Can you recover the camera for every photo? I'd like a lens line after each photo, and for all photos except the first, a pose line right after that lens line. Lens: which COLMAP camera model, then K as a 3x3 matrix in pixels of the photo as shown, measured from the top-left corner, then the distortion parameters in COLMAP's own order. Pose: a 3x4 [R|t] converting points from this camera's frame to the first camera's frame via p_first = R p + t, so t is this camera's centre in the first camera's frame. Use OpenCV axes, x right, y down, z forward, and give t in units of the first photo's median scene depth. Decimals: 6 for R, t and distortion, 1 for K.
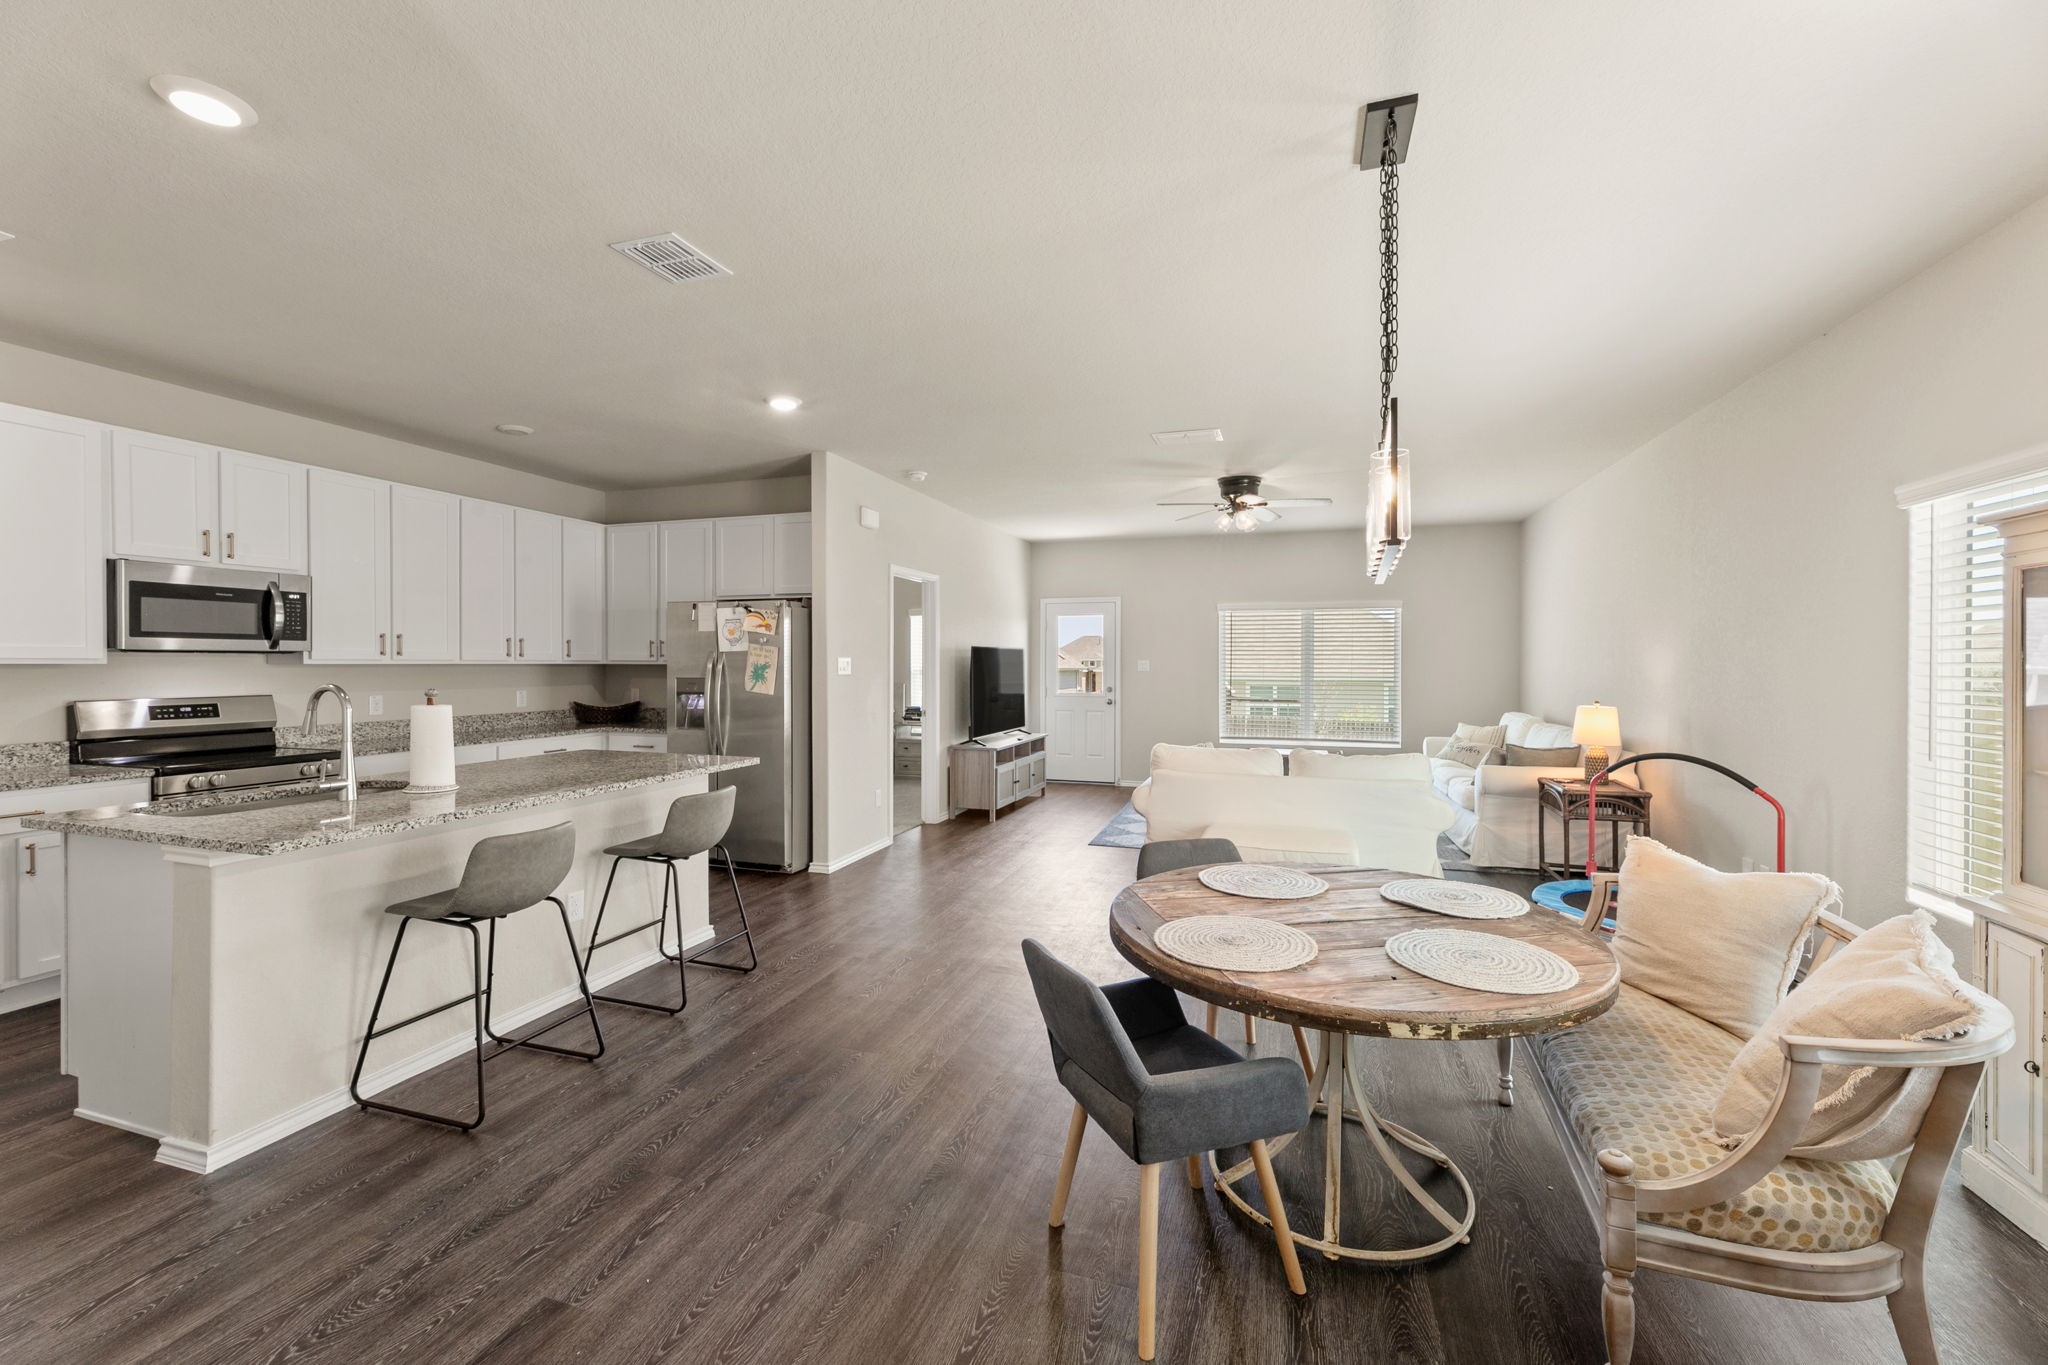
lens RADIAL K [[822.1, 0, 1022.6], [0, 822.1, 671.4], [0, 0, 1]] dist [0.001137, -0.001707]
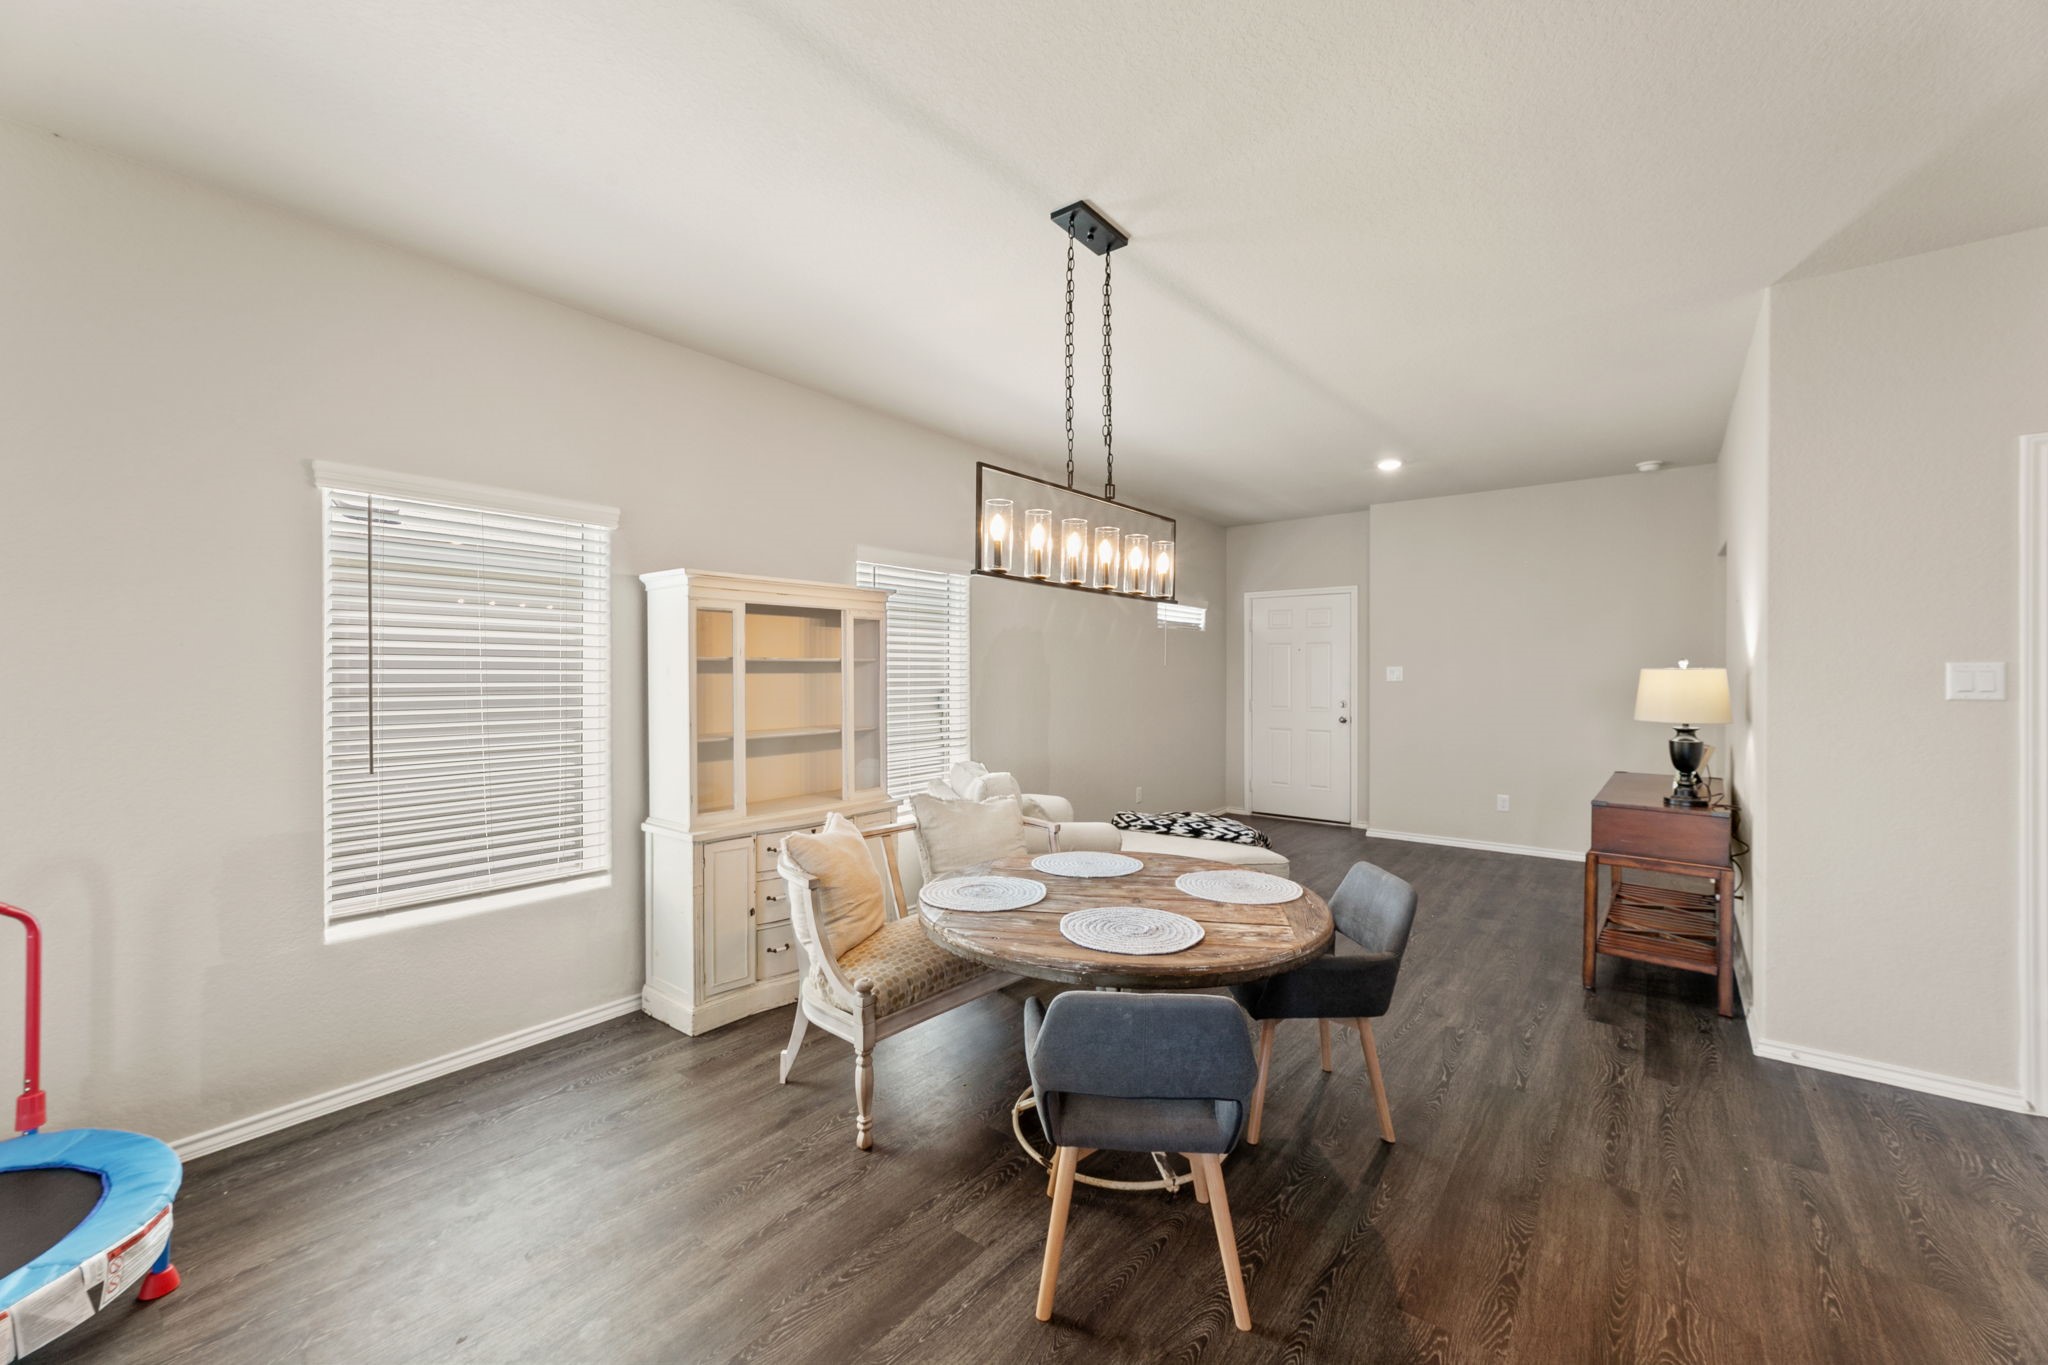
lens RADIAL K [[822.1, 0, 1020.5], [0, 822.1, 676.0], [0, 0, 1]] dist [0.001137, -0.001707]
pose [[-0.940672, -0.004150, 0.339292, 0.053163], [0.000664, 0.999901, 0.014072, -0.007173], [-0.339317, 0.013462, -0.940576, 0.856301]]
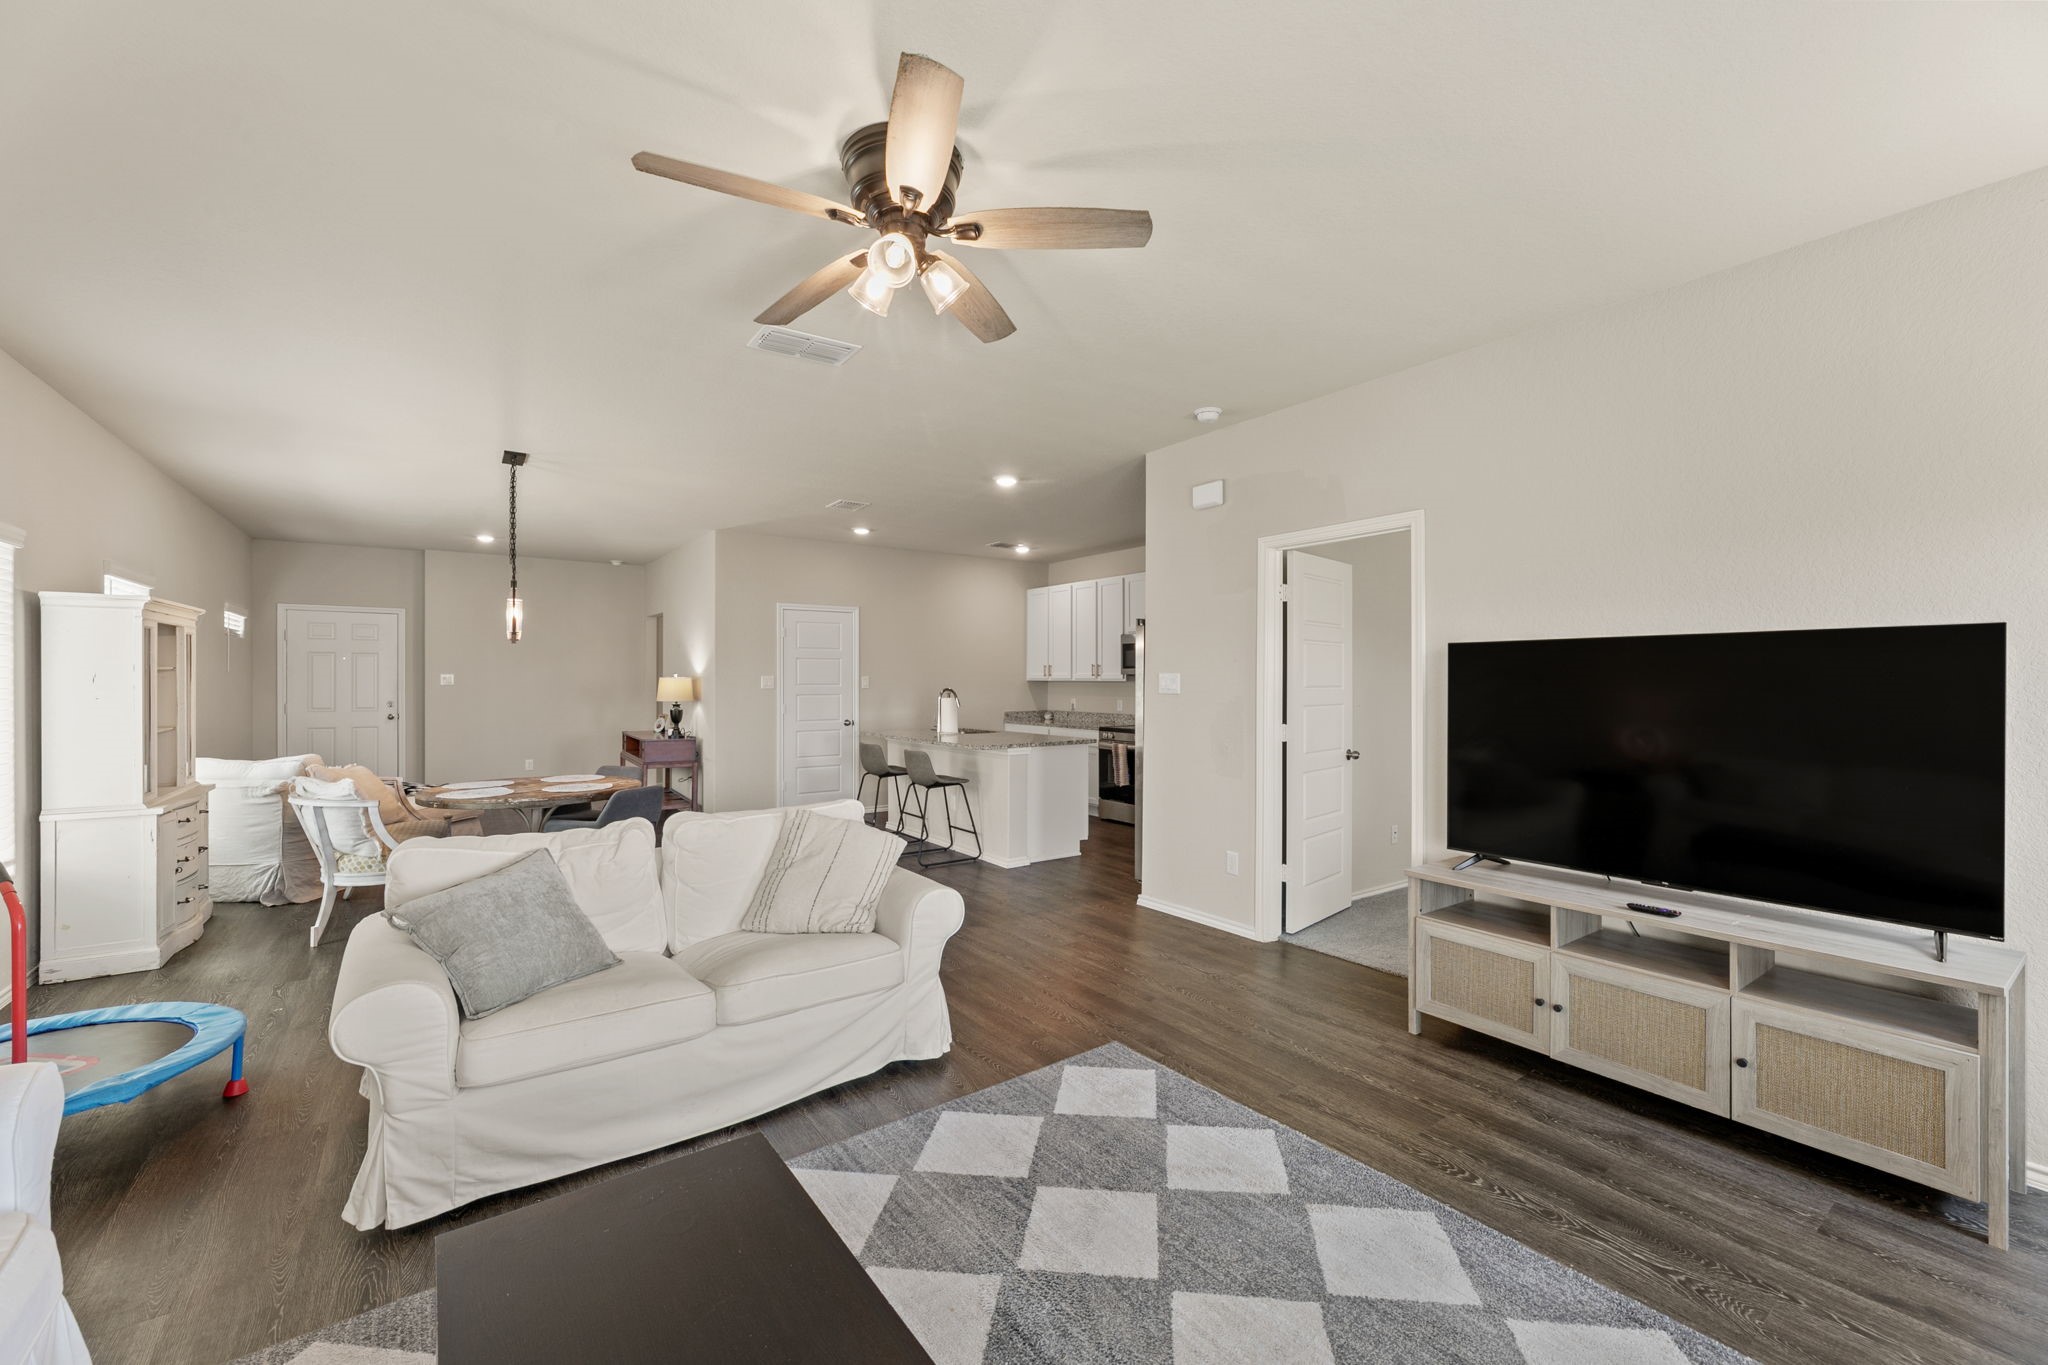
lens RADIAL K [[822.1, 0, 1029.3], [0, 822.1, 681.6], [0, 0, 1]] dist [0.001137, -0.001707]
pose [[-0.588610, -0.001678, -0.808415, 0.589860], [-0.011762, 0.999910, 0.006488, -0.013320], [0.808332, 0.013328, -0.588577, 1.432864]]
